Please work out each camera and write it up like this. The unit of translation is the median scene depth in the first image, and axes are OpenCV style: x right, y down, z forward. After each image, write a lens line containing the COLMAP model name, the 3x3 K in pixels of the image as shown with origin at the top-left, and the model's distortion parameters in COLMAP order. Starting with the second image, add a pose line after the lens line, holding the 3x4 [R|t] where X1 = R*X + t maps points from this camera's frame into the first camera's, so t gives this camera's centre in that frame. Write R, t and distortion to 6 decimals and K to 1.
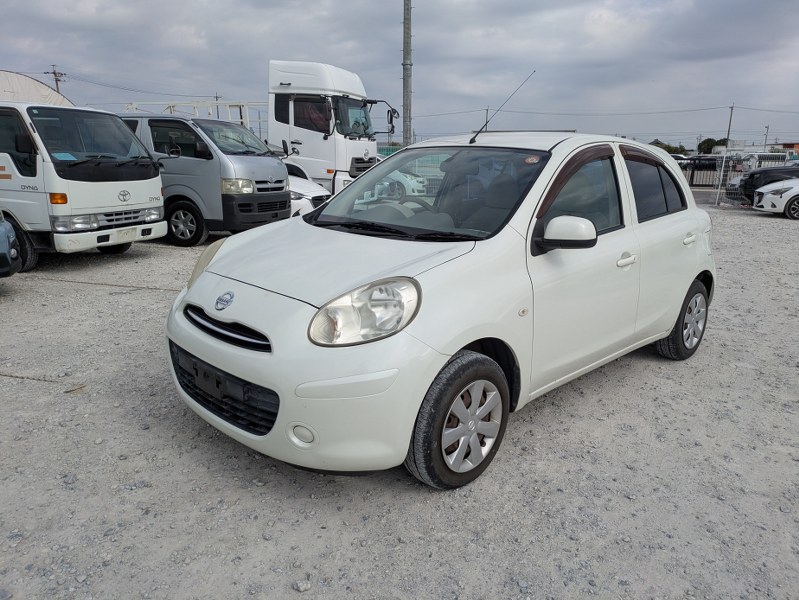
lens RADIAL K [[583.8, 0, 399.5], [0, 583.8, 300.0], [0, 0, 1]] dist [0.035311, -0.000769]
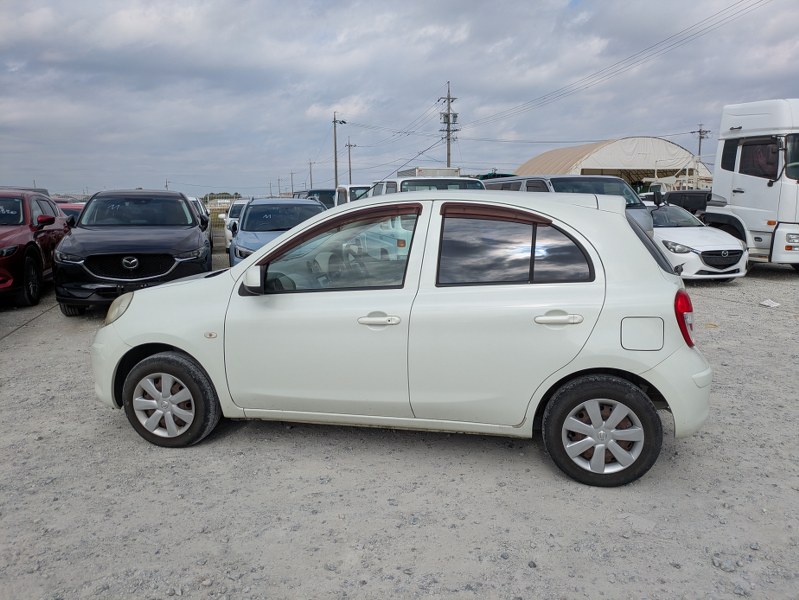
lens RADIAL K [[579.8, 0, 399.5], [0, 579.8, 300.0], [0, 0, 1]] dist [0.002728, 0.003093]
pose [[0.566667, 0.111272, -0.816399, 0.272913], [-0.176043, 0.984310, 0.011965, -0.027047], [0.804921, 0.136941, 0.577365, 0.104041]]
